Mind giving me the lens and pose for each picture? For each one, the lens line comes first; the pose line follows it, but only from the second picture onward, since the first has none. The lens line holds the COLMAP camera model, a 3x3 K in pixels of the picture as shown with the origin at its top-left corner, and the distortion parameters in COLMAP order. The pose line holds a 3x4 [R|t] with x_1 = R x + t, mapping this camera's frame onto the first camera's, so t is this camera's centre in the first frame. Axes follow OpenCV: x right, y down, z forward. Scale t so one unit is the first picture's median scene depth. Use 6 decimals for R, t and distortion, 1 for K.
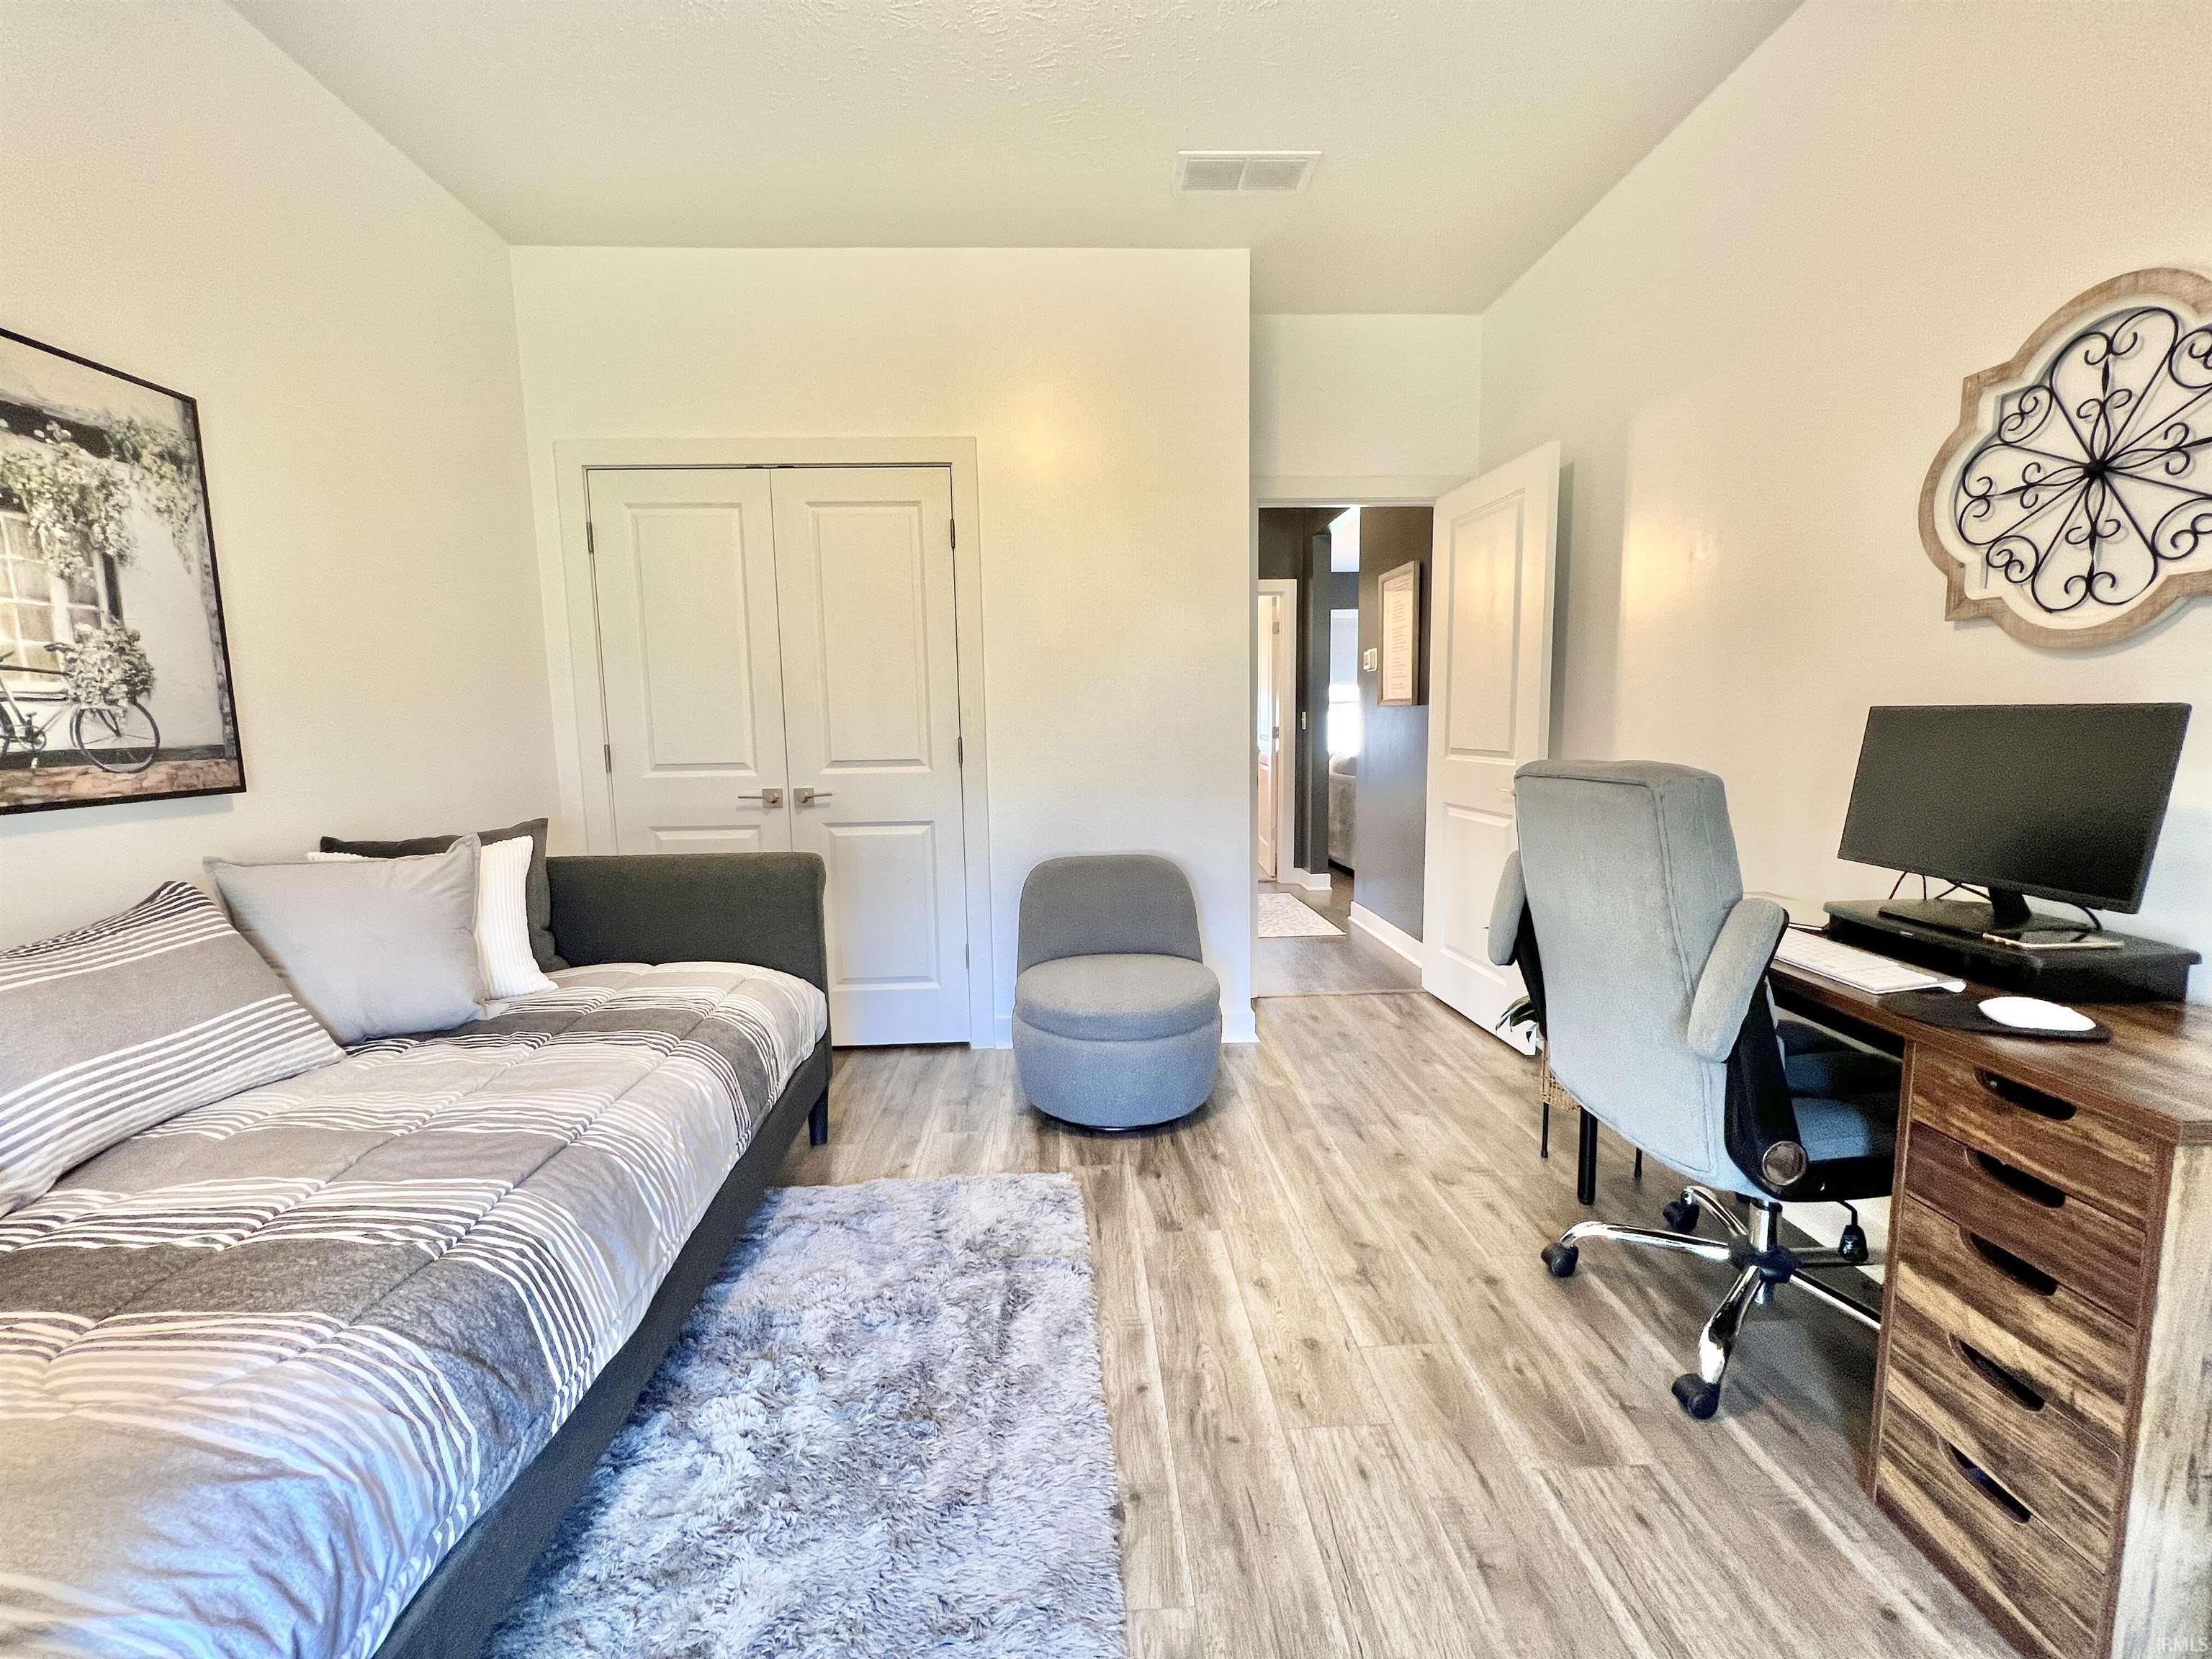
lens RADIAL K [[884.2, 0, 1095.2], [0, 884.2, 815.6], [0, 0, 1]] dist [-0.002201, 0.000961]
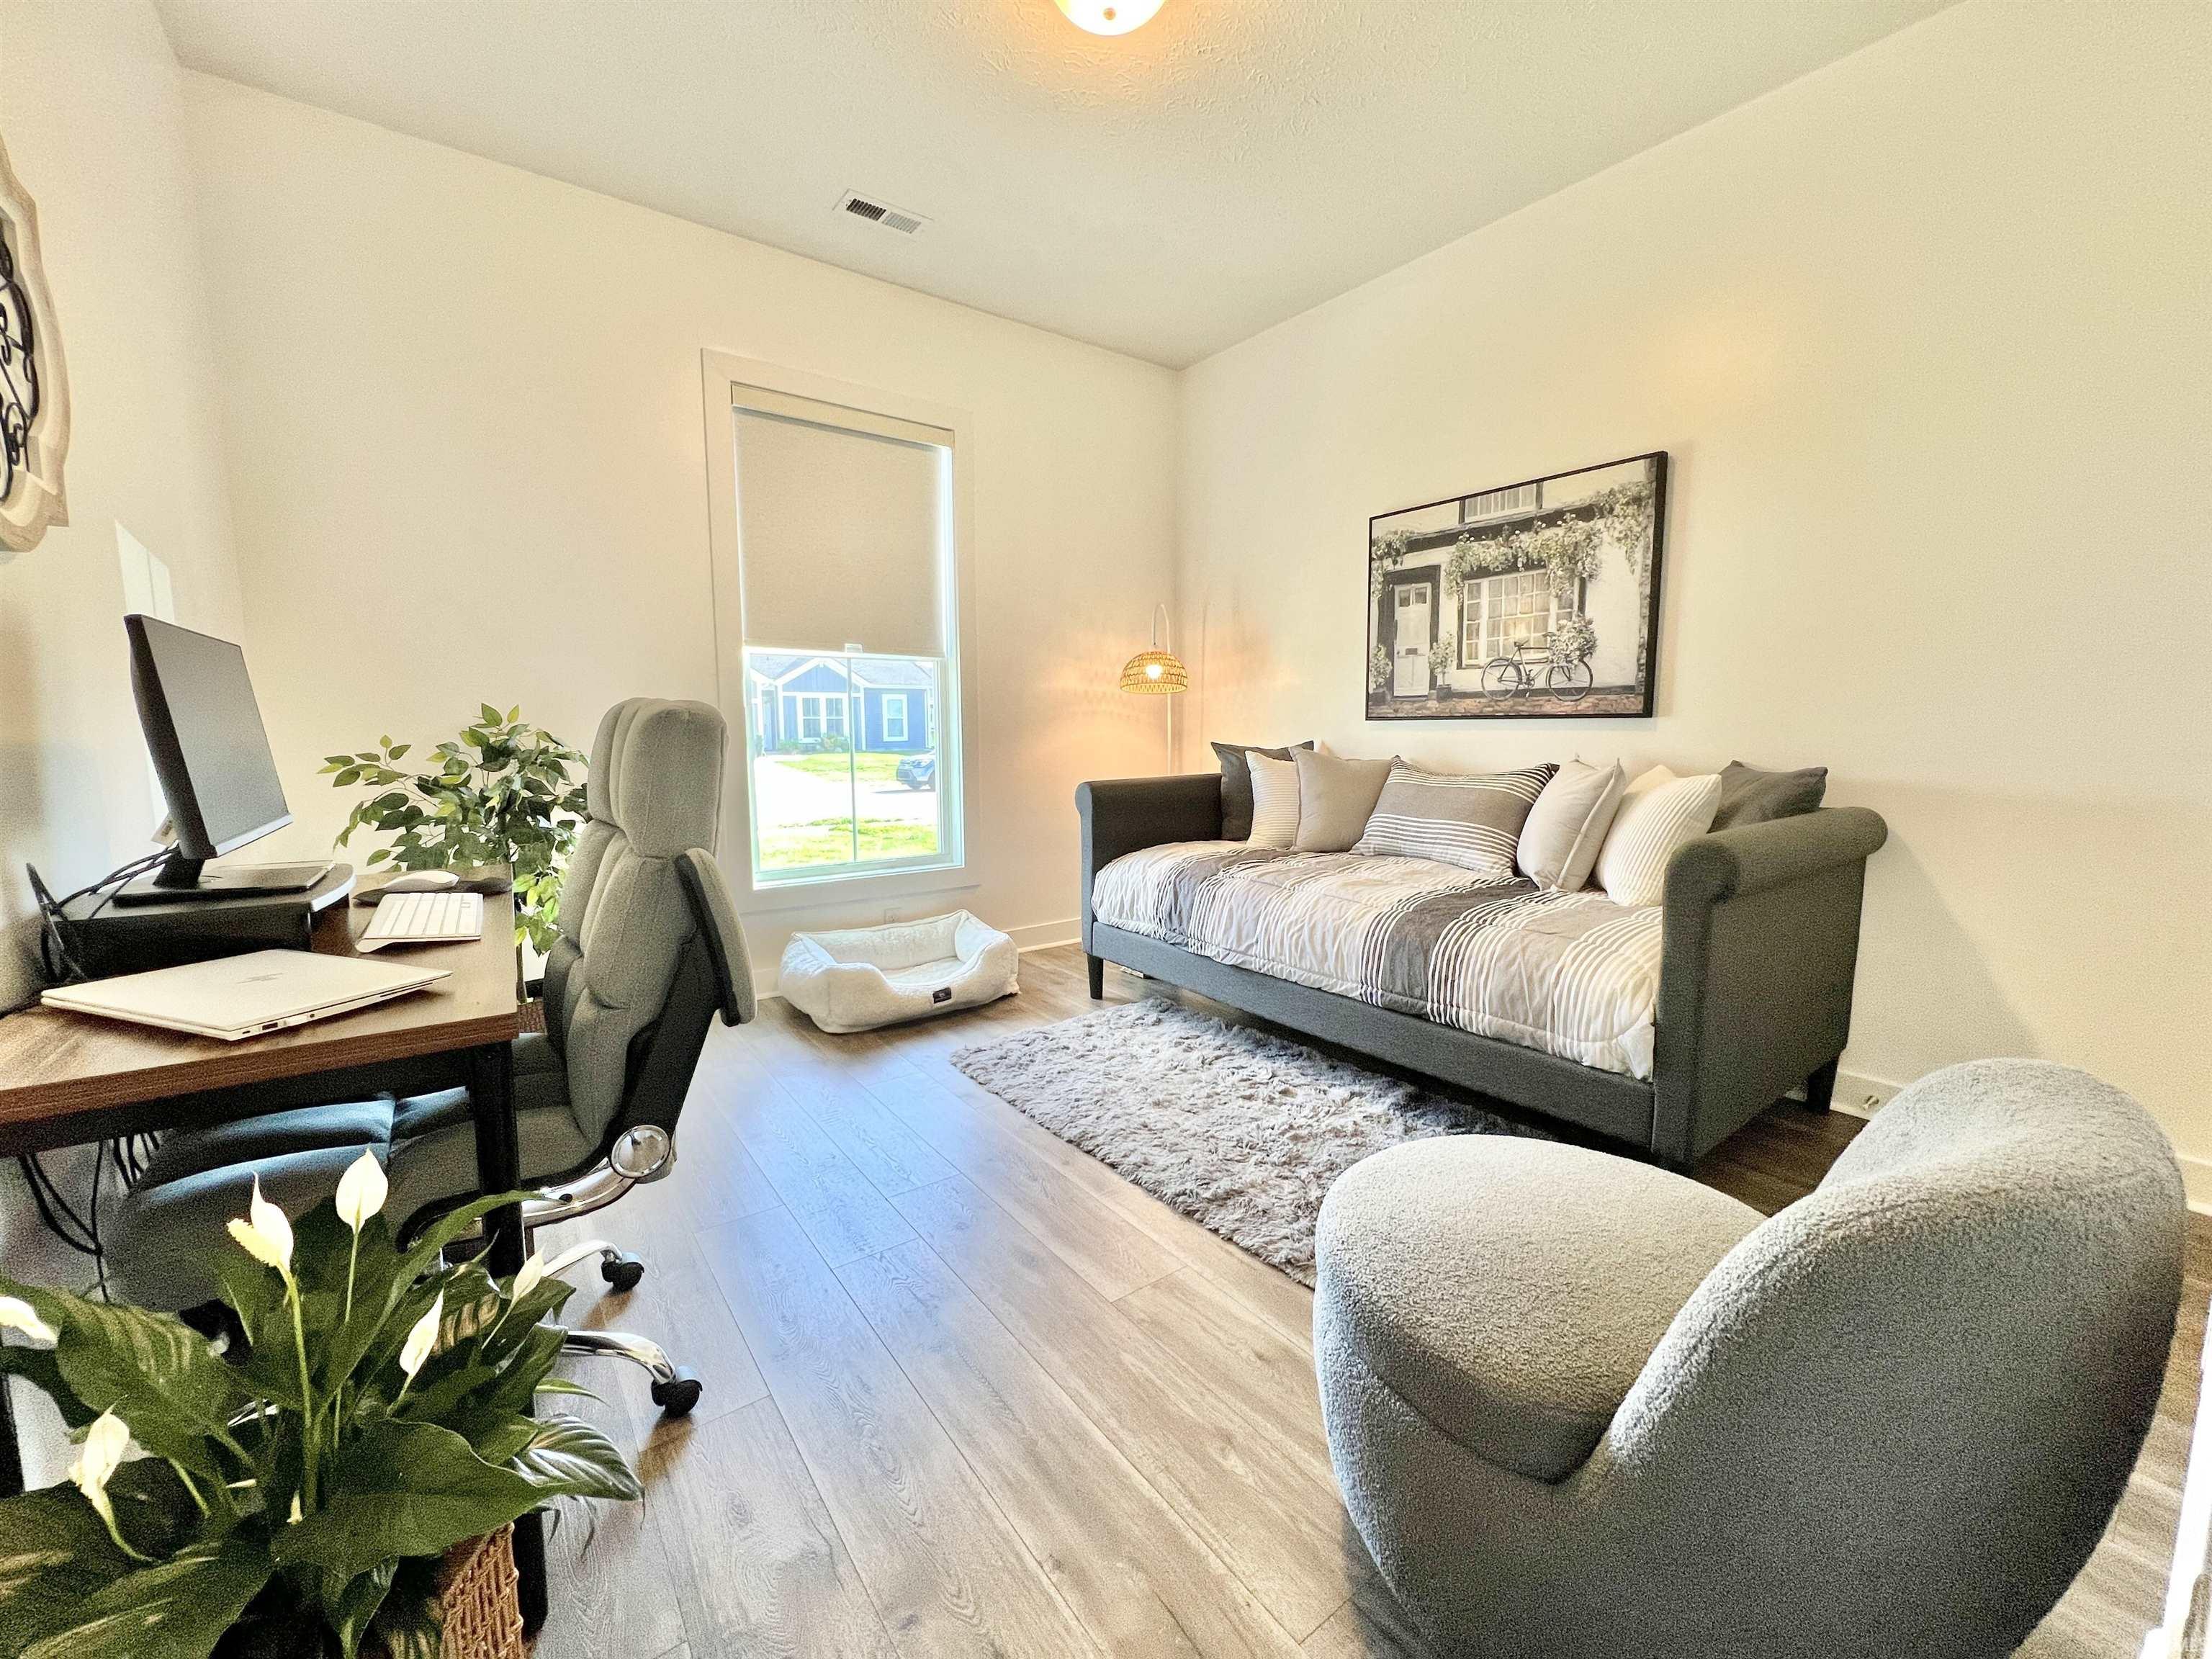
lens RADIAL K [[884.2, 0, 1107.7], [0, 884.2, 823.2], [0, 0, 1]] dist [-0.002201, 0.000961]
pose [[-0.816119, 0.075979, -0.572868, 0.716657], [-0.053777, 0.977032, 0.206195, -0.127900], [0.575377, 0.199086, -0.793288, 1.964858]]
